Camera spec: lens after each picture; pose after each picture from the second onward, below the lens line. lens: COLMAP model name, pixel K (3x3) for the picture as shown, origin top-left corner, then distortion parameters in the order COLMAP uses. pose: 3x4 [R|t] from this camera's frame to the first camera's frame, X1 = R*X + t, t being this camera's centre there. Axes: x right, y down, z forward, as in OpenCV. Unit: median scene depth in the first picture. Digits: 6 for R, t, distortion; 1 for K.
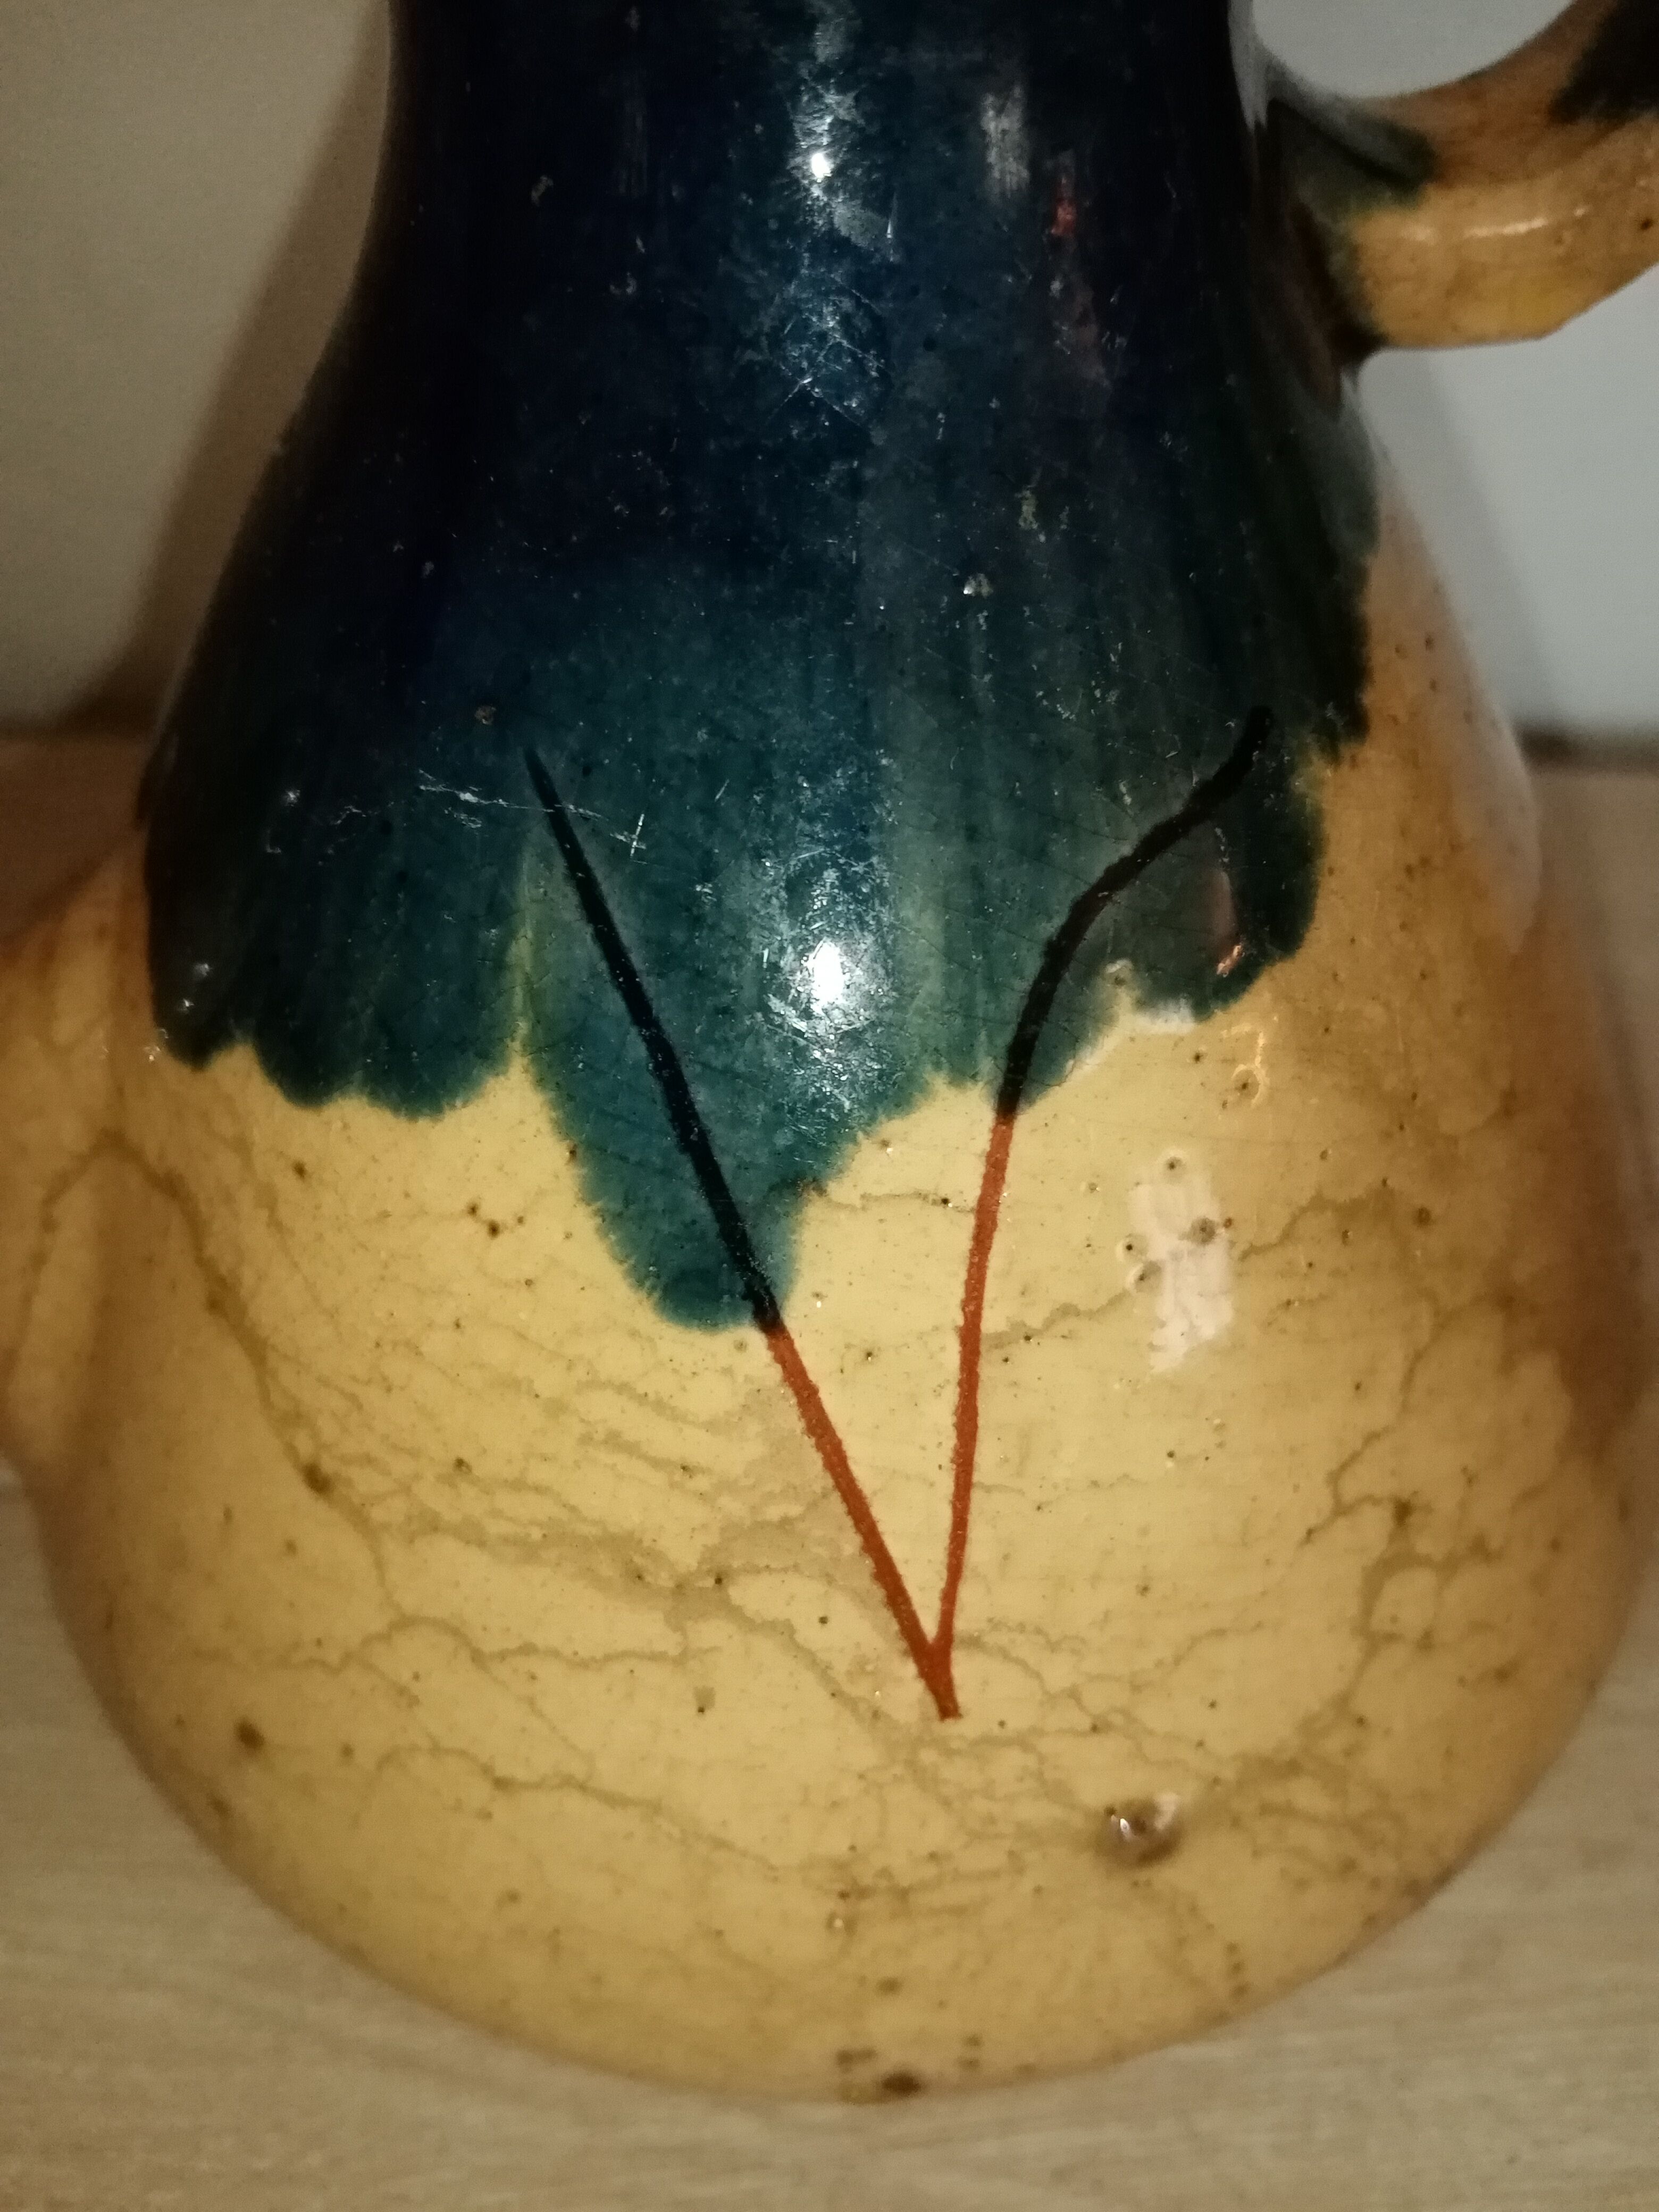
lens RADIAL K [[1836.6, 0, 829.8], [0, 1836.6, 1038.9], [0, 0, 1]] dist [0.046562, -0.075088]
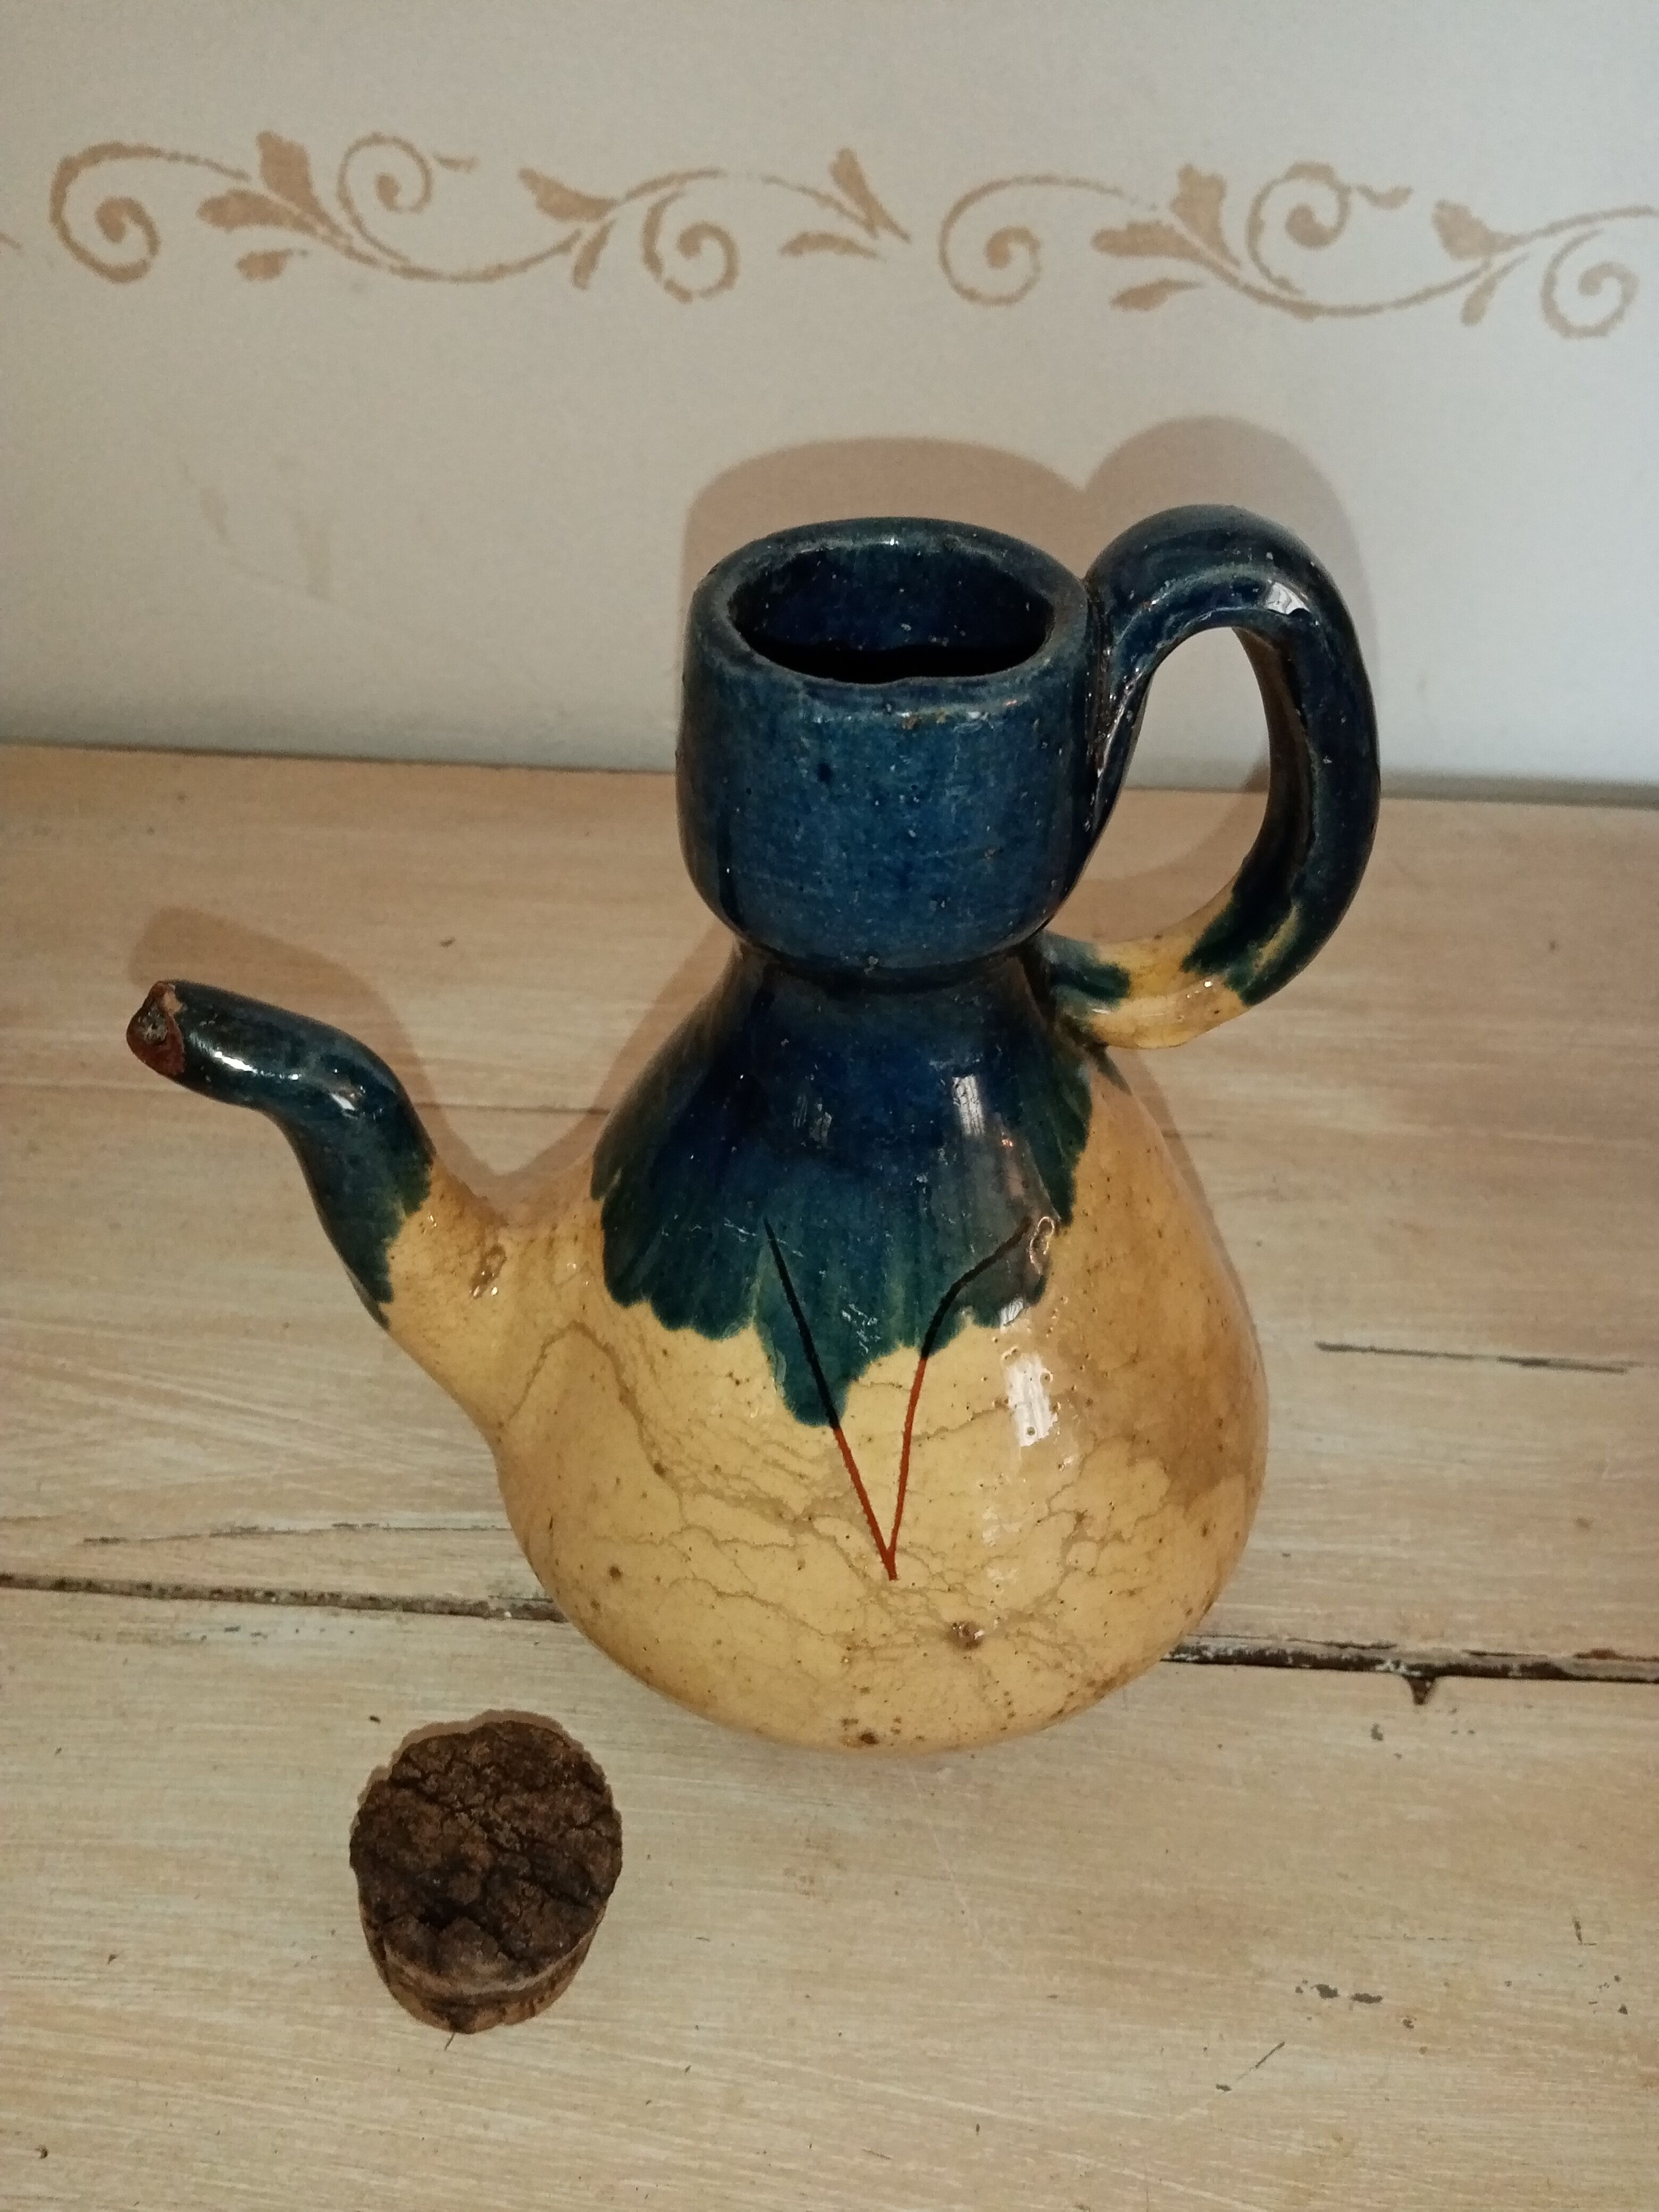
lens RADIAL K [[1836.6, 0, 829.8], [0, 1836.6, 1038.9], [0, 0, 1]] dist [0.046562, -0.075088]
pose [[0.996144, 0.068425, -0.054917, 0.066269], [-0.069968, 0.997193, -0.026675, -0.324241], [0.052938, 0.030414, 0.998135, -1.648000]]
